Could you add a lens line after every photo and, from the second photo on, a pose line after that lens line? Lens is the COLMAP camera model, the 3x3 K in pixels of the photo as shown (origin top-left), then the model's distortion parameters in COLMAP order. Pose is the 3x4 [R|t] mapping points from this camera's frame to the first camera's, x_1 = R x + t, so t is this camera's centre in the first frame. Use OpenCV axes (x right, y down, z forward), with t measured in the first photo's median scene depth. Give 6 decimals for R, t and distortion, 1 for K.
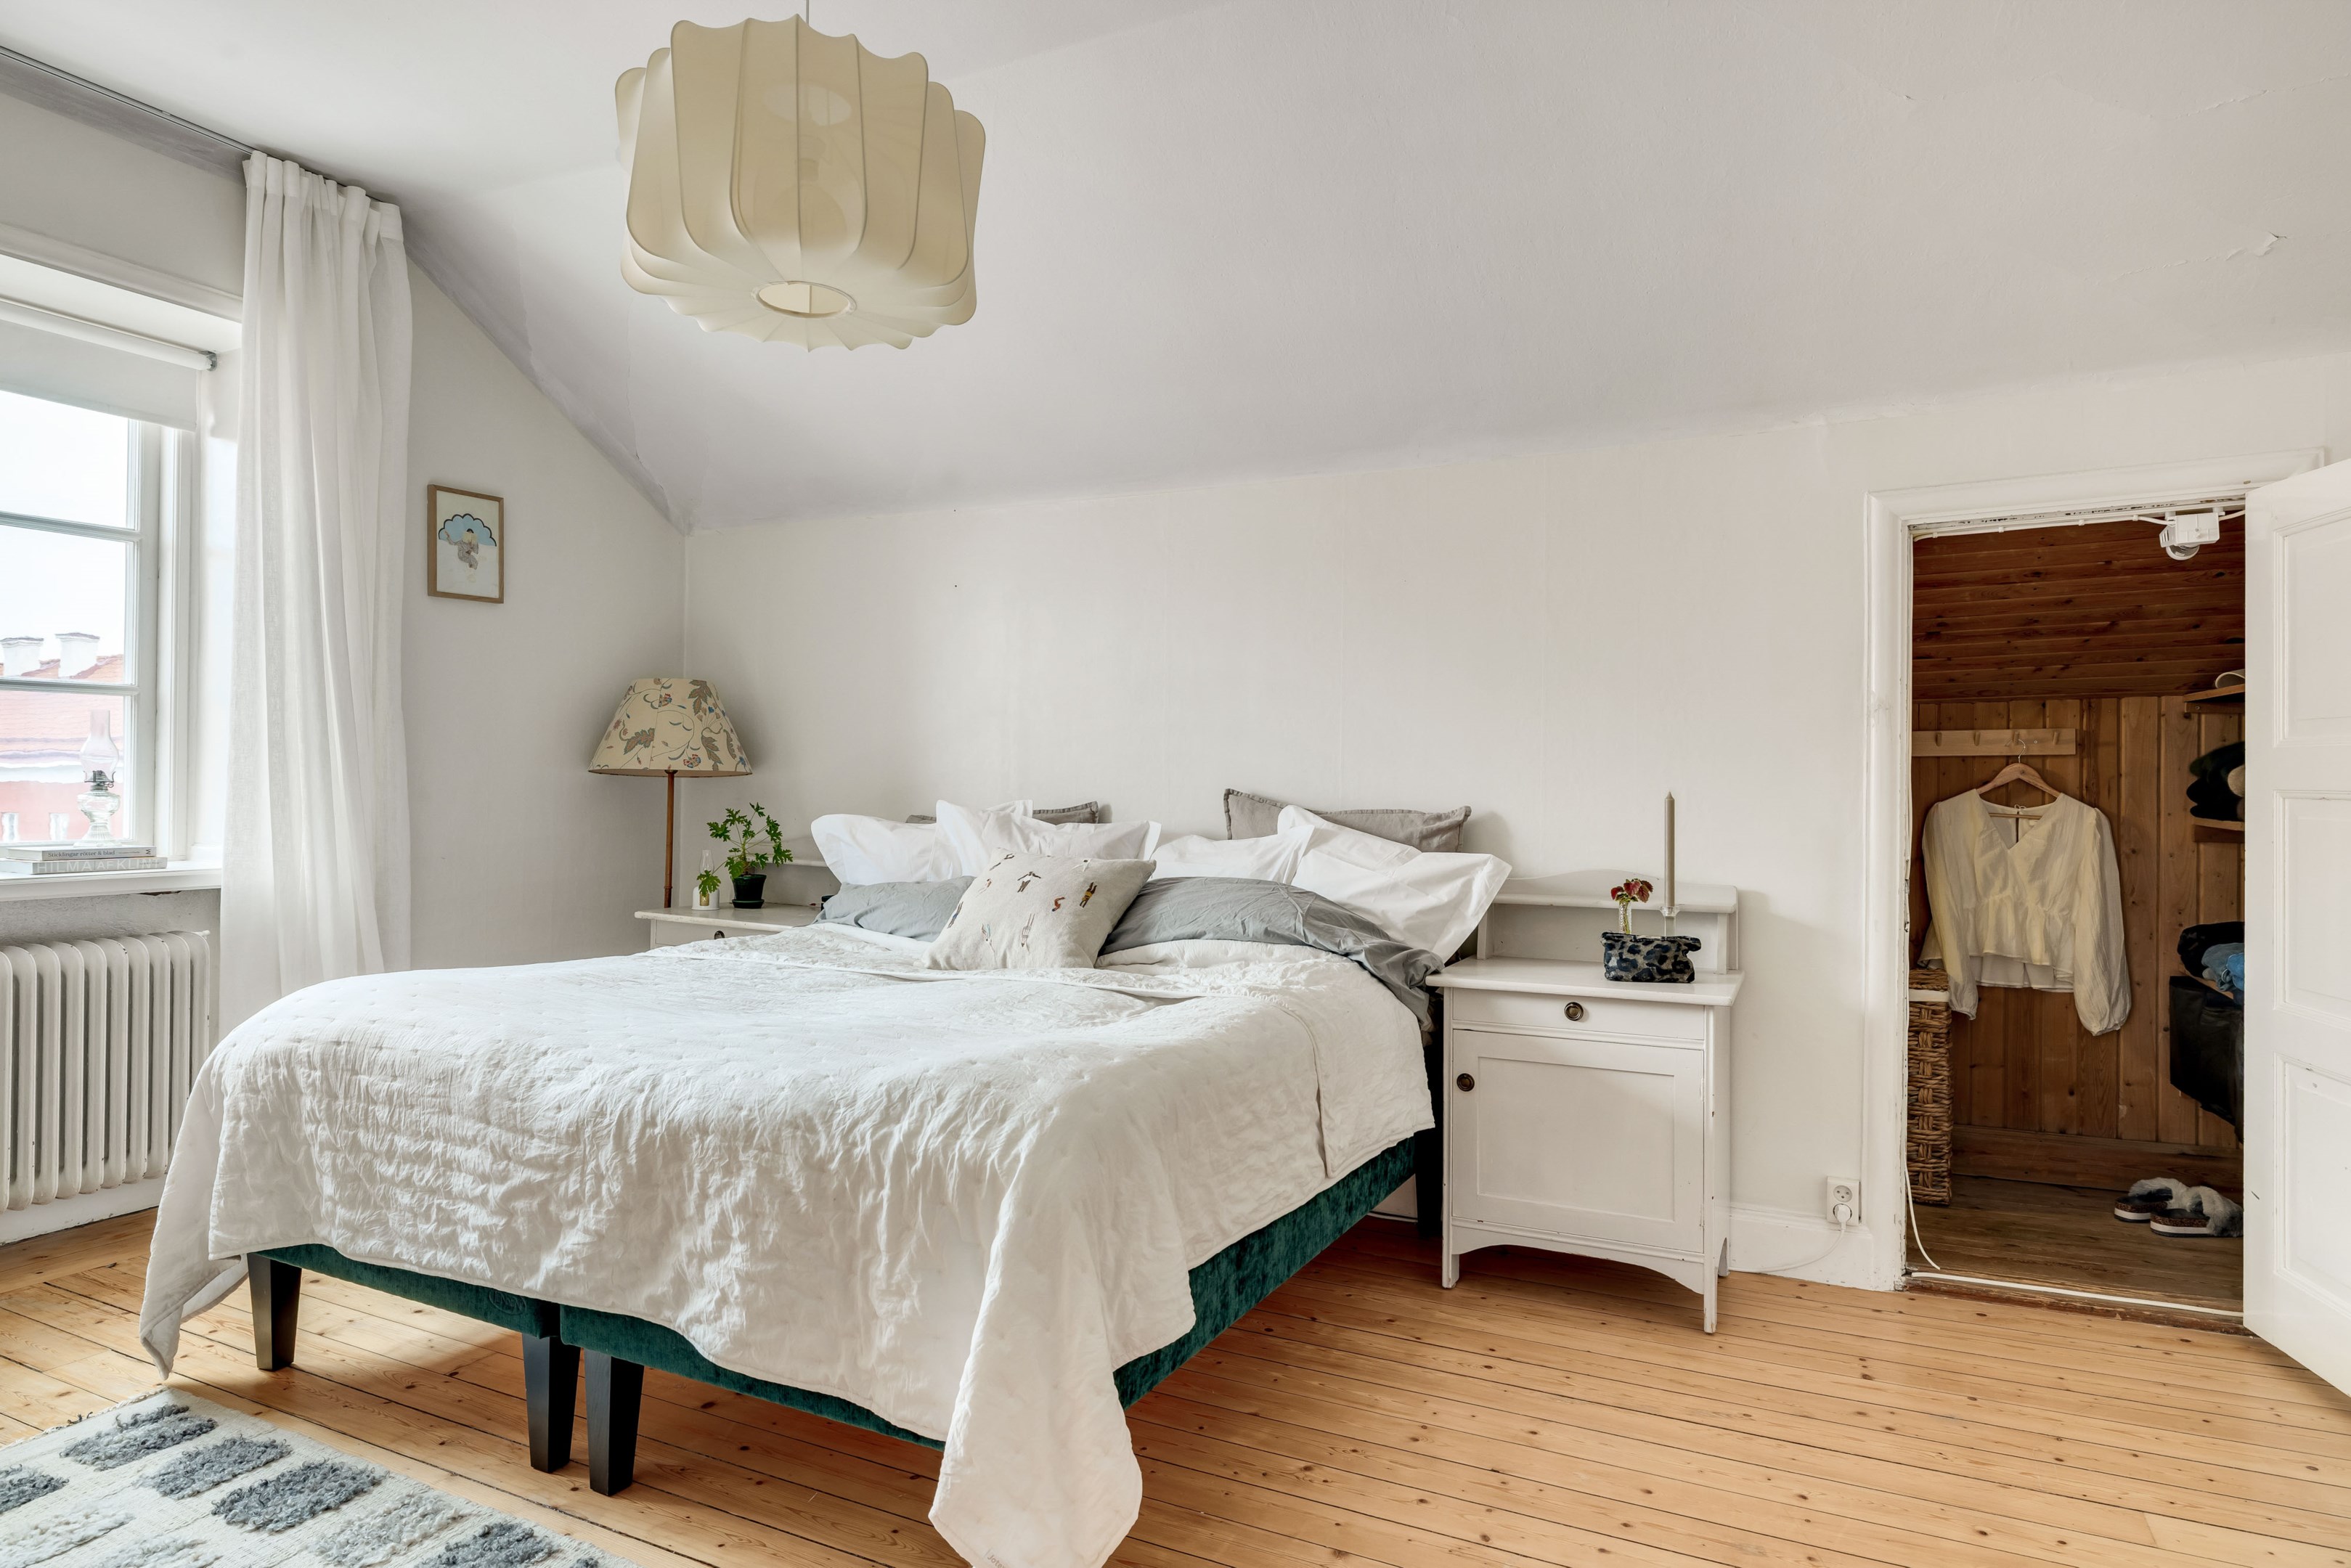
lens RADIAL K [[1311.6, 0, 1173.3], [0, 1311.6, 762.6], [0, 0, 1]] dist [0.001022, 0.002610]
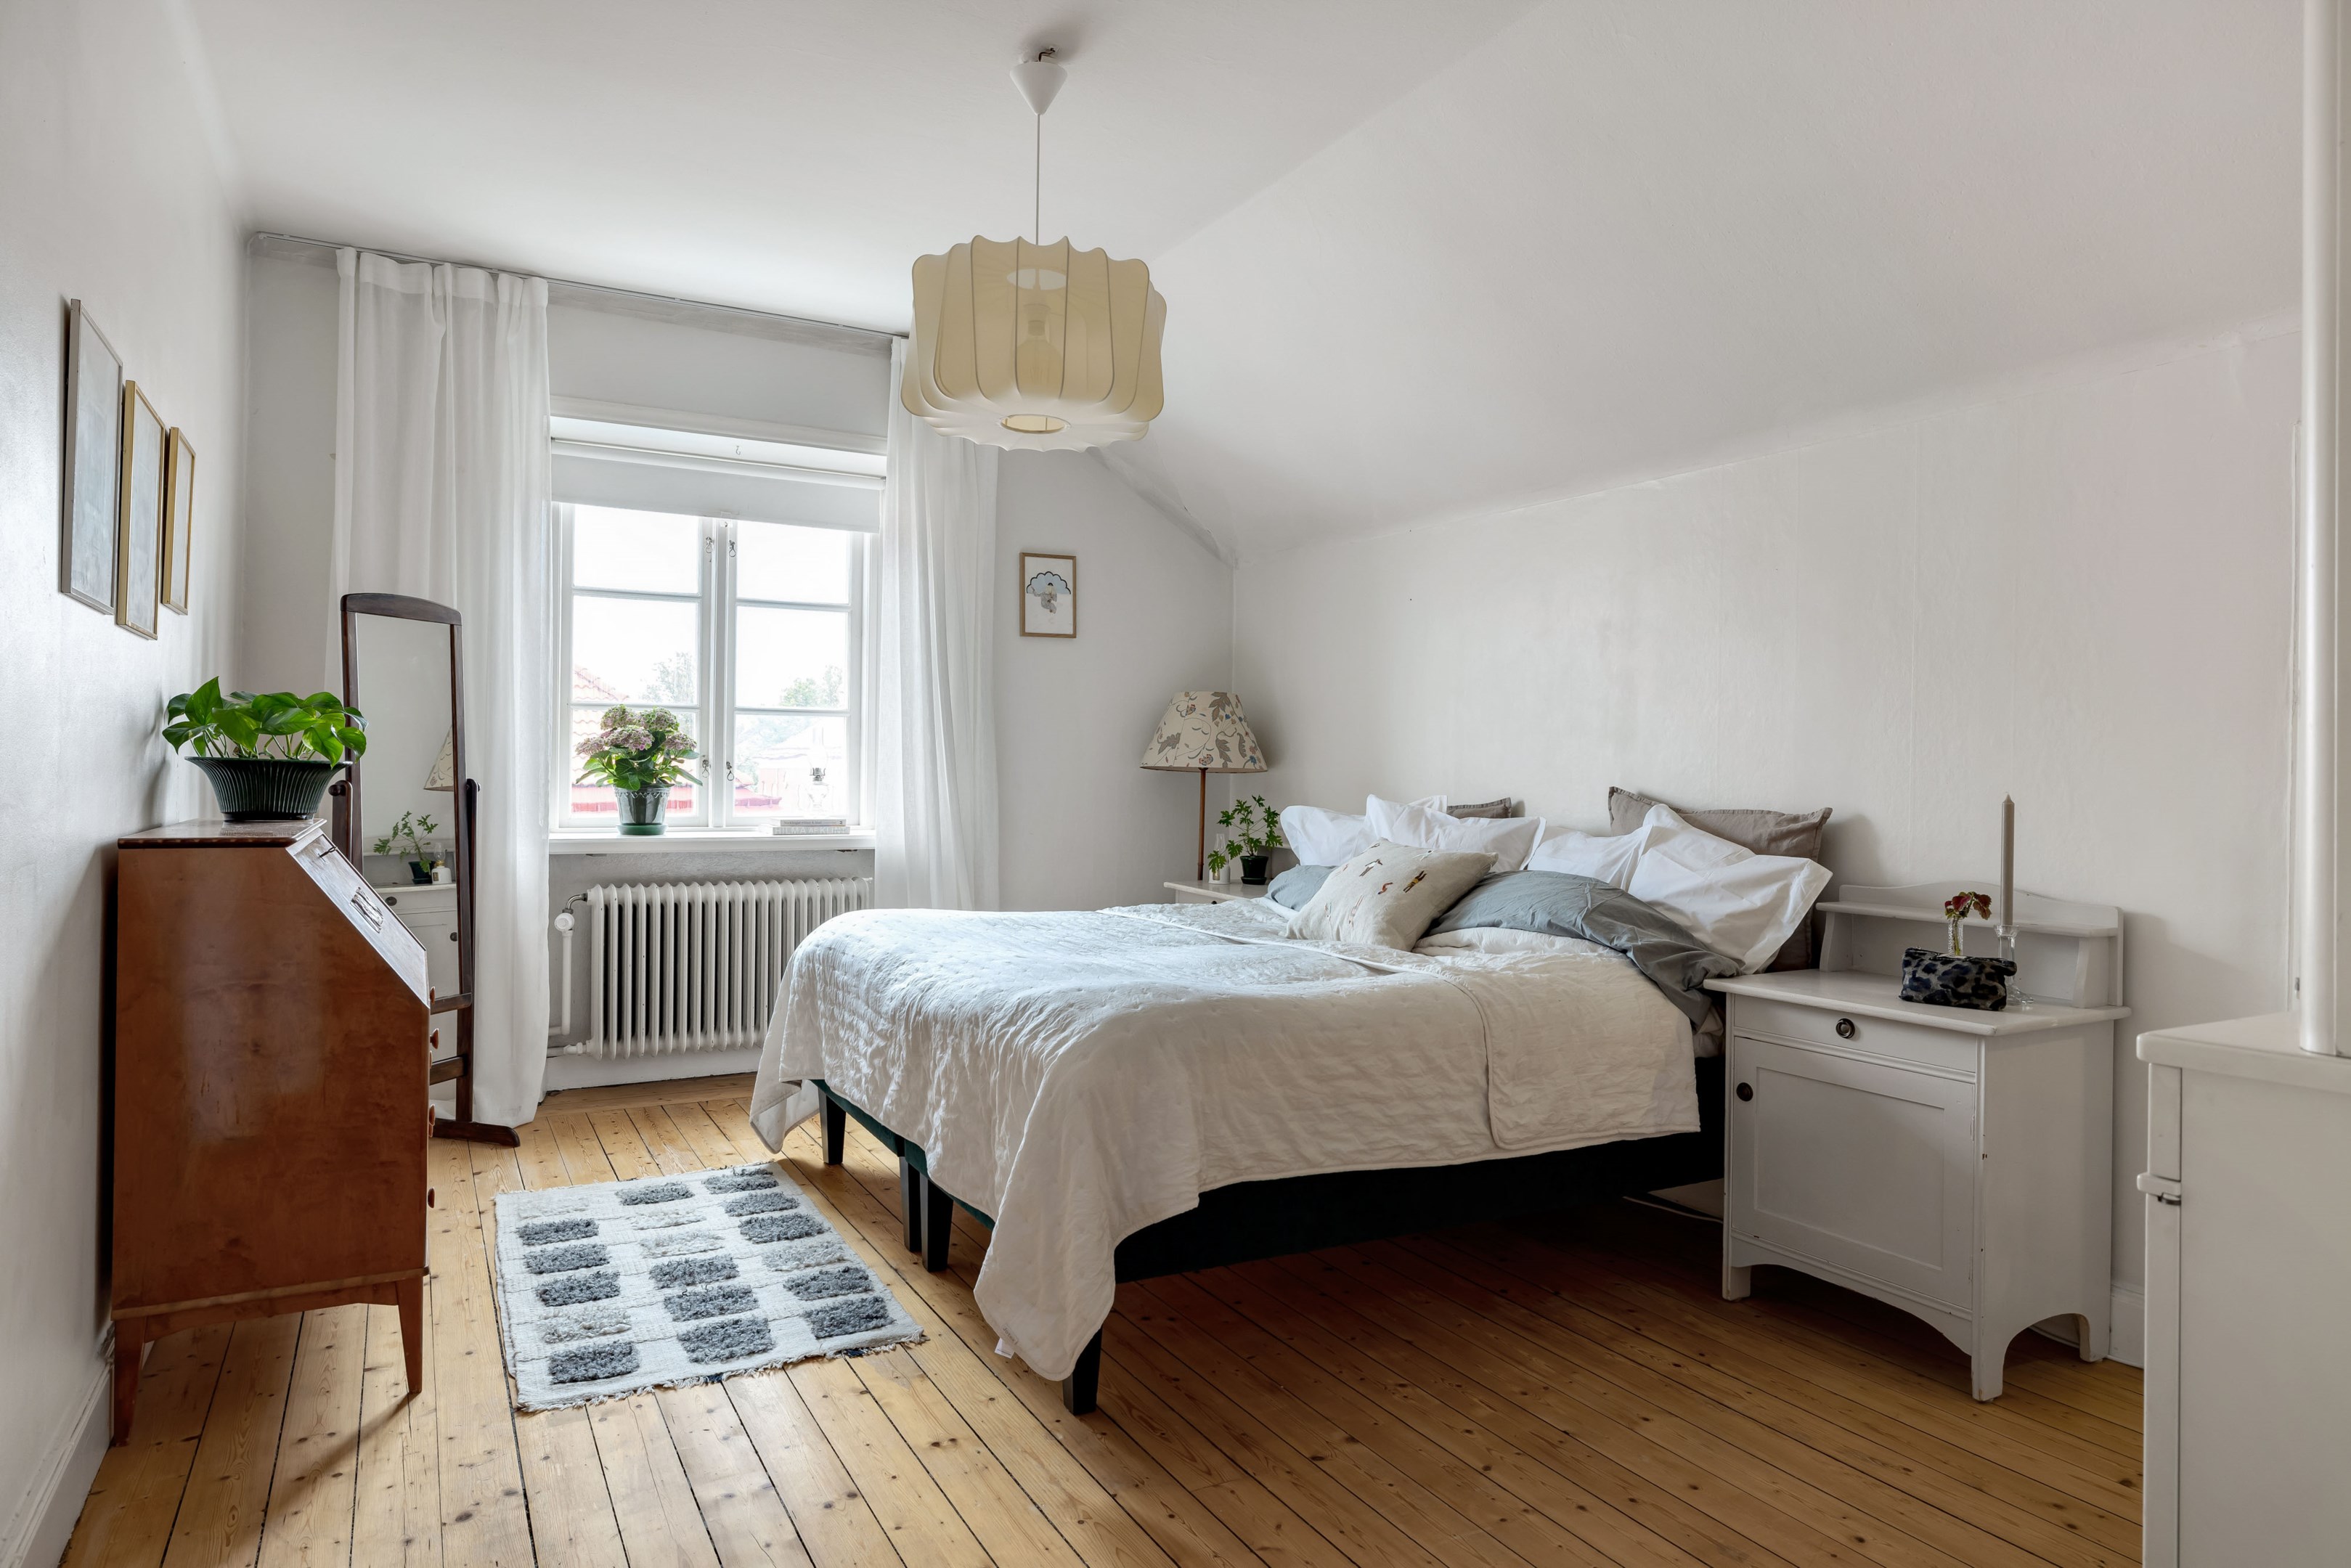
lens RADIAL K [[1311.6, 0, 1173.3], [0, 1311.6, 762.6], [0, 0, 1]] dist [0.001022, 0.002610]
pose [[0.837906, -0.001161, -0.545813, 0.391809], [0.003846, 0.999985, 0.003778, -0.004776], [0.545800, -0.005265, 0.837899, -0.041172]]
